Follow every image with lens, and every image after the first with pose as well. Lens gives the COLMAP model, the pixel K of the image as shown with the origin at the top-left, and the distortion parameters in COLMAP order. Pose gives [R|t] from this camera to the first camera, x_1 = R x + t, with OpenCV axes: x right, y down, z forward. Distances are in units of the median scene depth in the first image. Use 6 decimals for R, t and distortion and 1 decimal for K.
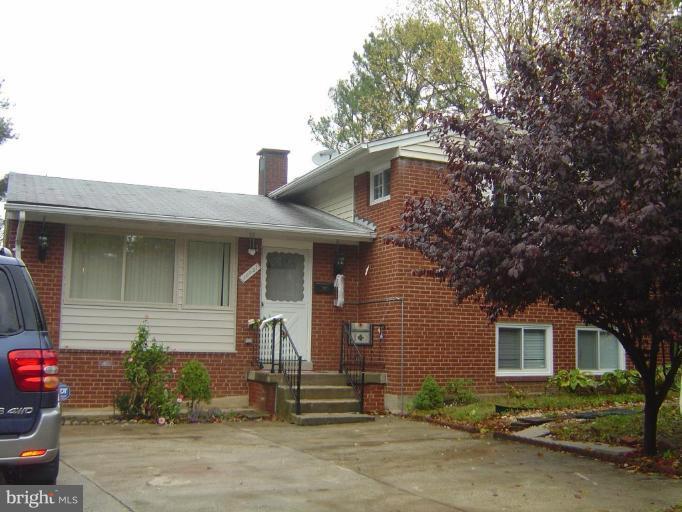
lens RADIAL K [[795.4, 0, 341.0], [0, 795.4, 256.0], [0, 0, 1]] dist [-0.013520, -0.239603]
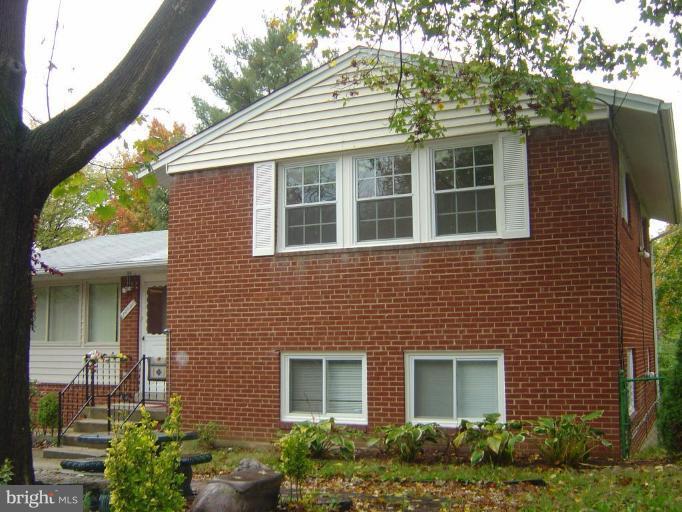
lens RADIAL K [[795.4, 0, 341.0], [0, 795.4, 256.0], [0, 0, 1]] dist [-0.013520, -0.239603]
pose [[0.663939, -0.105538, -0.740302, 0.841666], [0.083987, 0.994251, -0.066417, 0.044658], [0.743055, -0.018078, 0.668986, 0.513216]]
